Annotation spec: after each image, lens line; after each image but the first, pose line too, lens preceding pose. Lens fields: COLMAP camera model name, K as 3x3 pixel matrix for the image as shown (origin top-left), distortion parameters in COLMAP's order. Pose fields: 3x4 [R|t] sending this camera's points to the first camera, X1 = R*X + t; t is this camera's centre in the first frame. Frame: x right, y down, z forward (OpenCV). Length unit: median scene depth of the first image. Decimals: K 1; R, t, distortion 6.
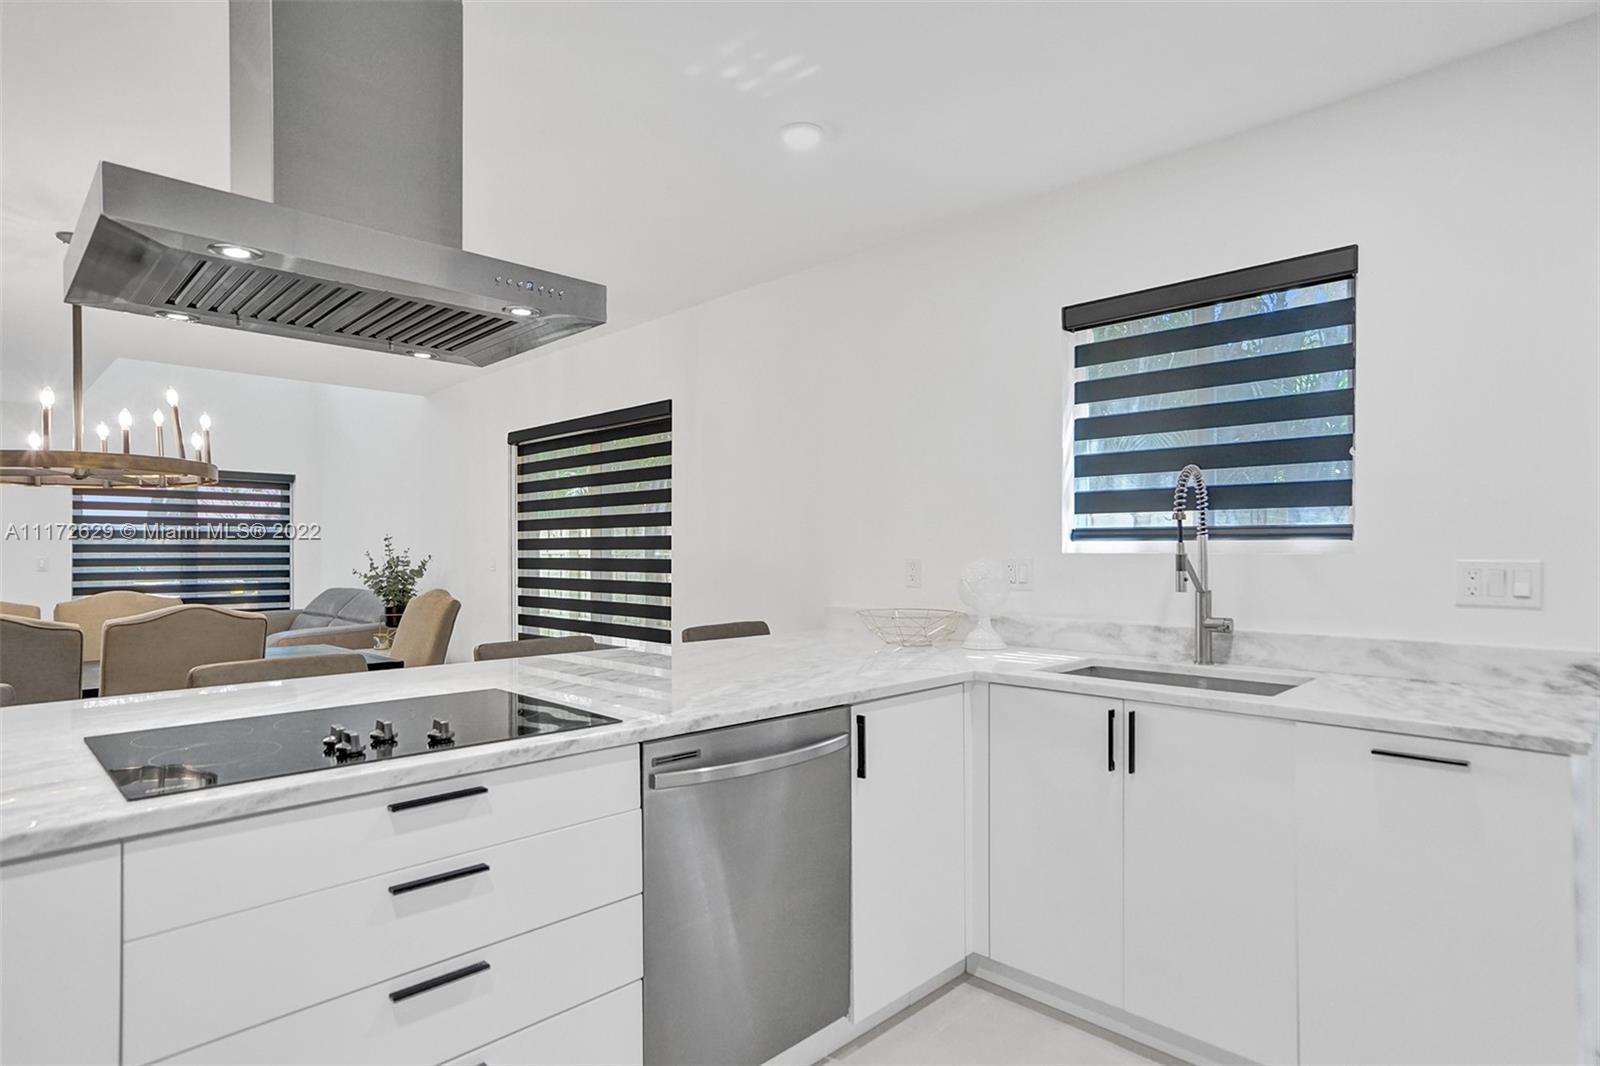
lens RADIAL K [[848.3, 0, 776.4], [0, 848.3, 538.6], [0, 0, 1]] dist [-0.000207, 0.001031]
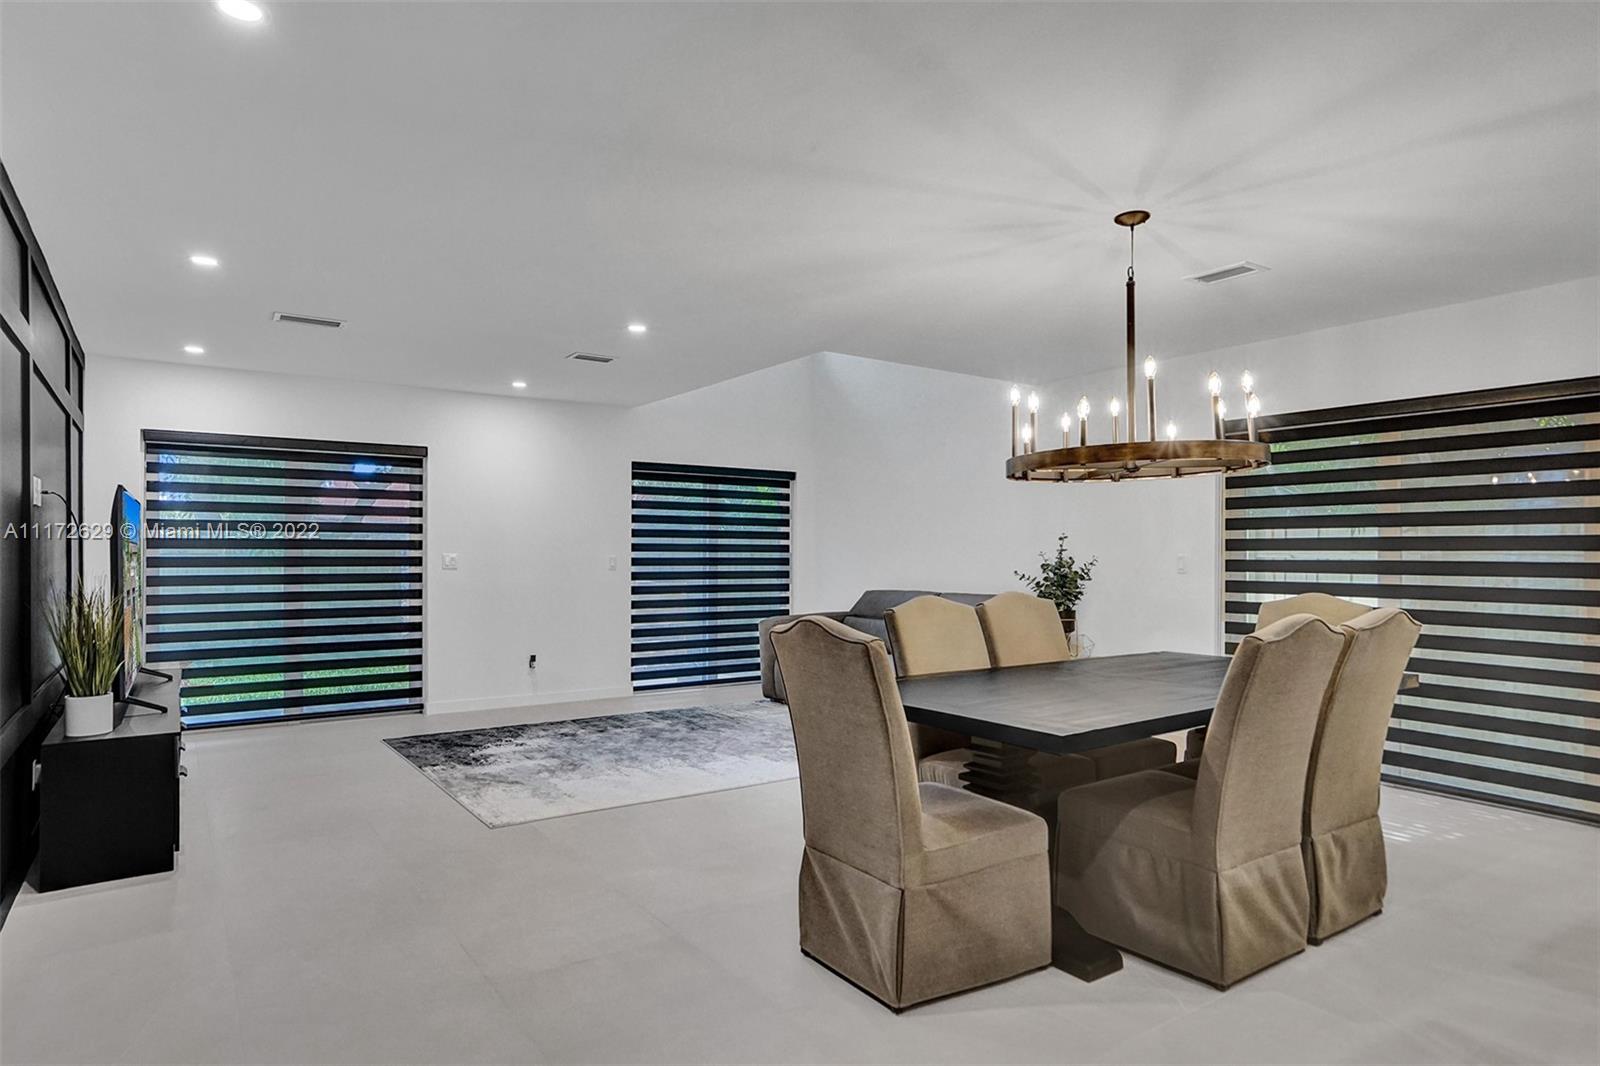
lens RADIAL K [[904.4, 0, 829.8], [0, 904.4, 541.6], [0, 0, 1]] dist [-0.003582, 0.000672]
pose [[0.990177, 0.003304, -0.139778, -1.339384], [-0.003150, 0.999994, 0.001326, 0.008135], [0.139781, -0.000873, 0.990182, -0.047161]]
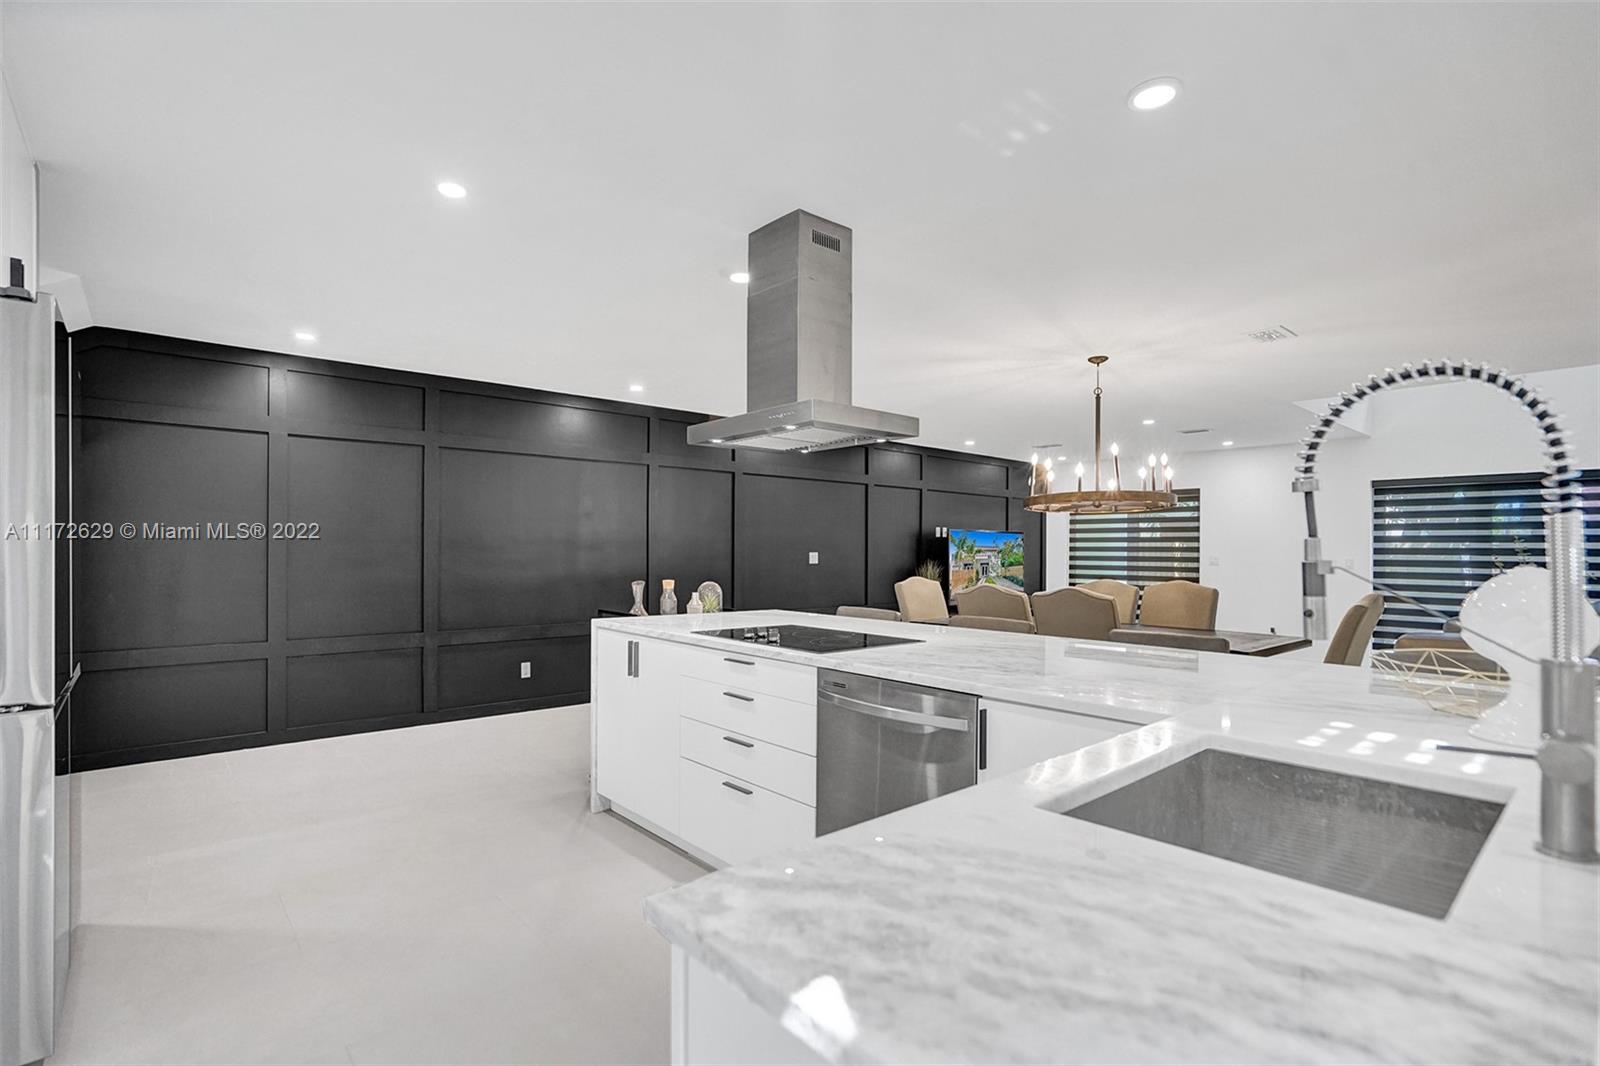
lens RADIAL K [[758.3, 0, 794.4], [0, 758.3, 542.1], [0, 0, 1]] dist [-0.002080, -0.000222]
pose [[-0.047725, -0.010814, -0.998802, 0.849153], [0.010567, 0.999880, -0.011331, 0.006242], [0.998805, -0.011095, -0.047605, 0.652994]]
